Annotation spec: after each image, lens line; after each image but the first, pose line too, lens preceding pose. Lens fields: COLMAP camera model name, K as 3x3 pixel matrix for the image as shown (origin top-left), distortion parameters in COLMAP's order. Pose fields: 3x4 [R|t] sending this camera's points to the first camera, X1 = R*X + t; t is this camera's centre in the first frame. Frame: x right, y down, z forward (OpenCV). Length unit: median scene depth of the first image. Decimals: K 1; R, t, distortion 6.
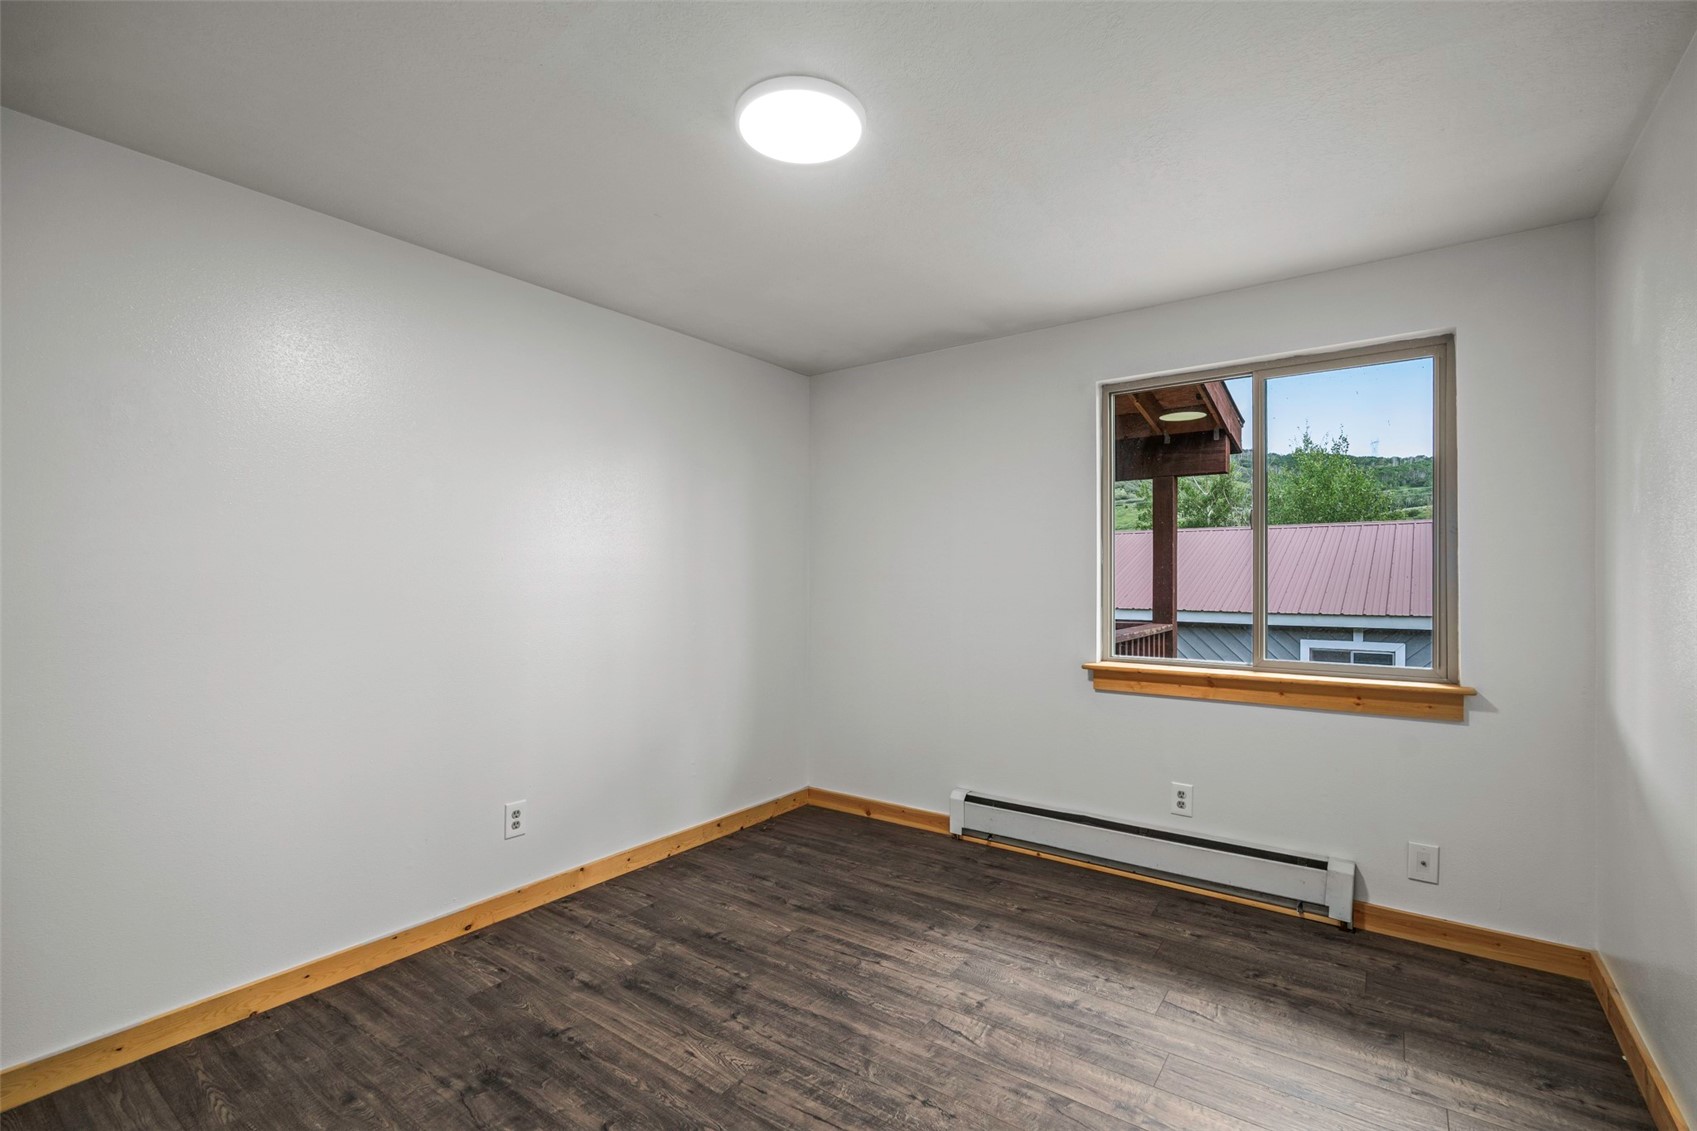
lens RADIAL K [[755.0, 0, 844.0], [0, 755.0, 569.8], [0, 0, 1]] dist [-0.011199, 0.000131]
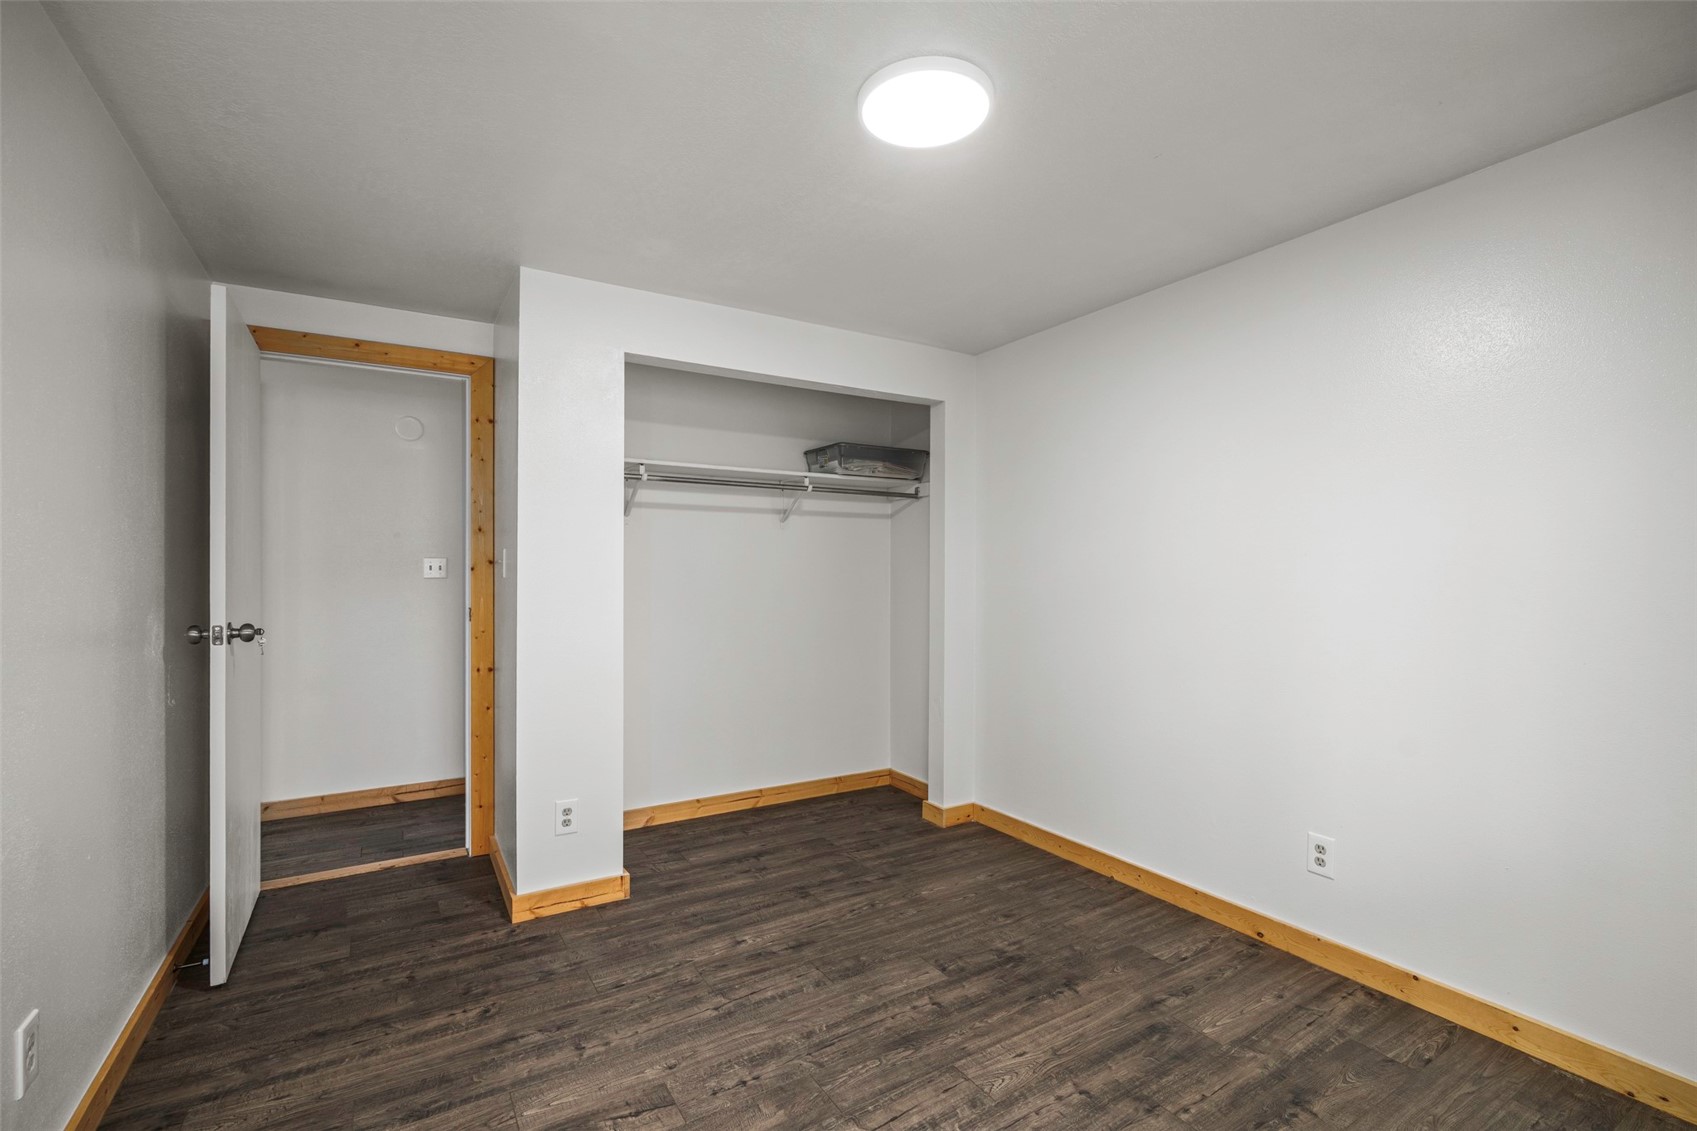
lens RADIAL K [[755.0, 0, 844.0], [0, 755.0, 569.8], [0, 0, 1]] dist [-0.011199, 0.000131]
pose [[-0.379867, 0.000504, -0.925041, 0.708724], [0.003662, 0.999993, -0.000959, 0.005322], [0.925034, -0.003752, -0.379867, 1.032609]]
